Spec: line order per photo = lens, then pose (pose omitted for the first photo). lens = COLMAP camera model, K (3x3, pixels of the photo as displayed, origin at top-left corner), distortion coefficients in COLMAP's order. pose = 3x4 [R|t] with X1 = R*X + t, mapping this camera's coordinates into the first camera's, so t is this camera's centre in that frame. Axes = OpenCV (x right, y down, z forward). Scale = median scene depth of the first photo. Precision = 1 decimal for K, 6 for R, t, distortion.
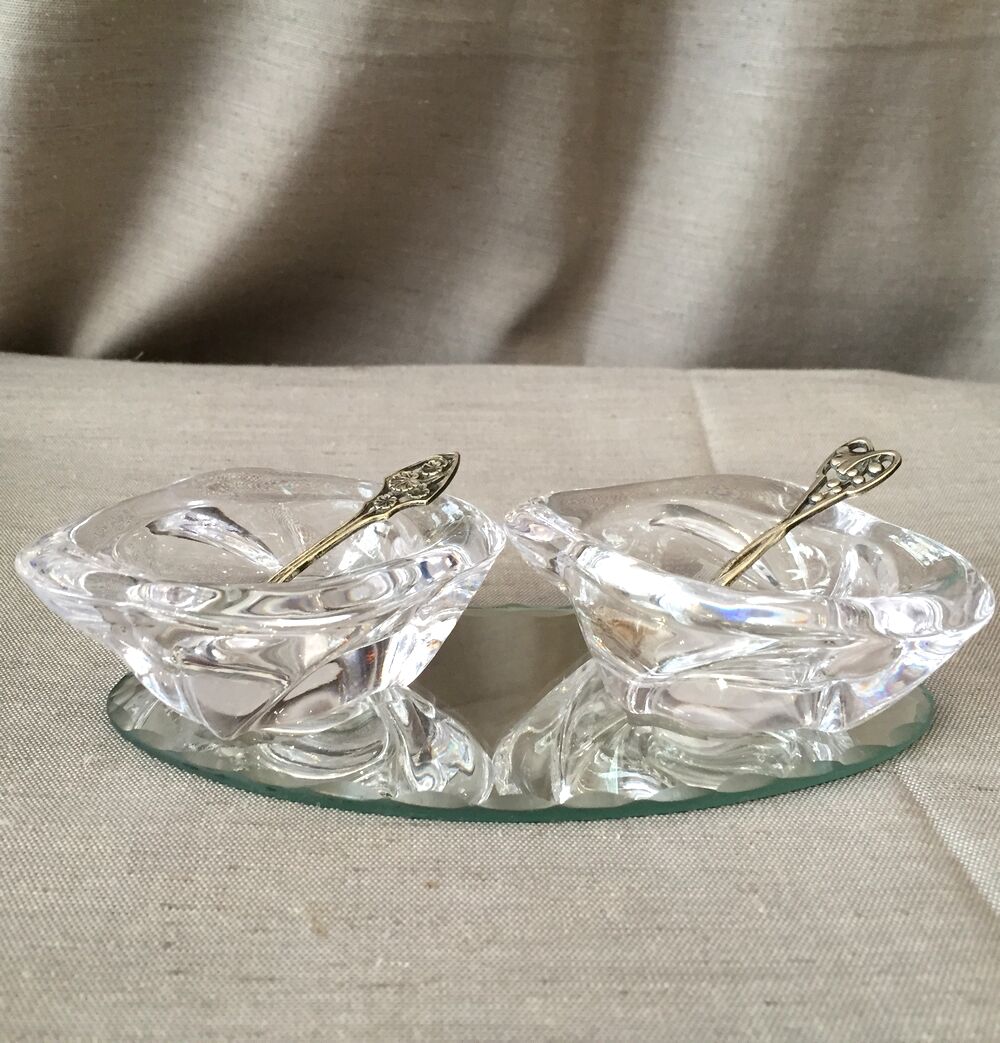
lens RADIAL K [[1224.5, 0, 500.2], [0, 1224.5, 520.5], [0, 0, 1]] dist [-0.020043, 0.000000]
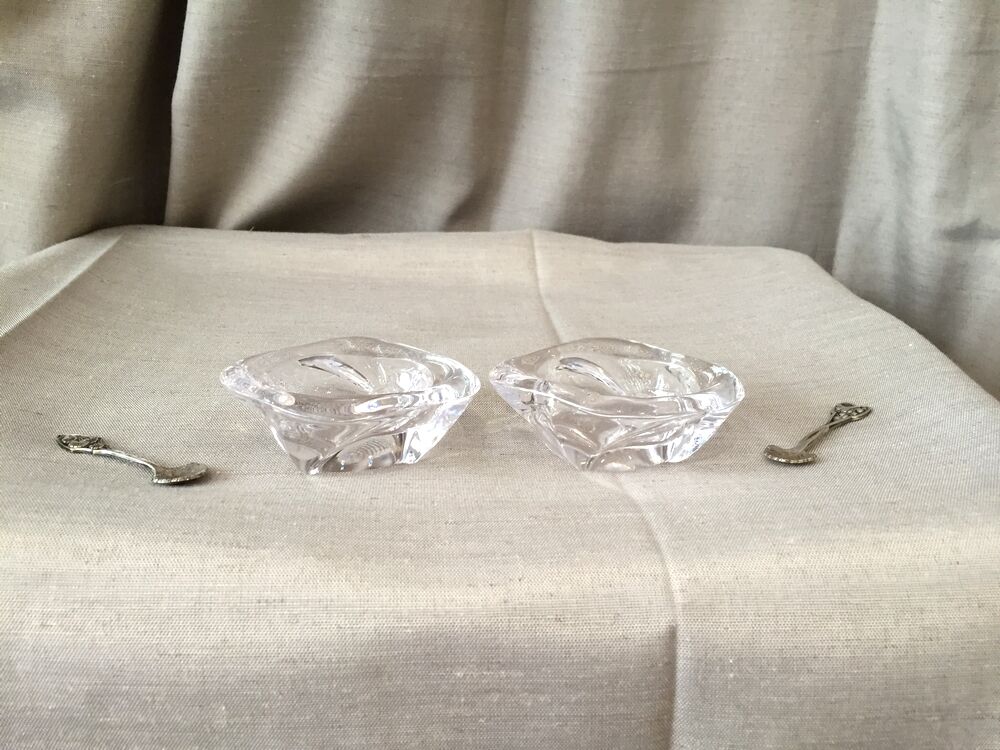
lens RADIAL K [[834.3, 0, 500.8], [0, 834.3, 375.1], [0, 0, 1]] dist [0.003159, 0.000513]
pose [[0.999868, -0.003596, 0.015851, 0.073465], [0.003140, 0.999584, 0.028657, 0.059080], [-0.015948, -0.028603, 0.999464, -0.335123]]
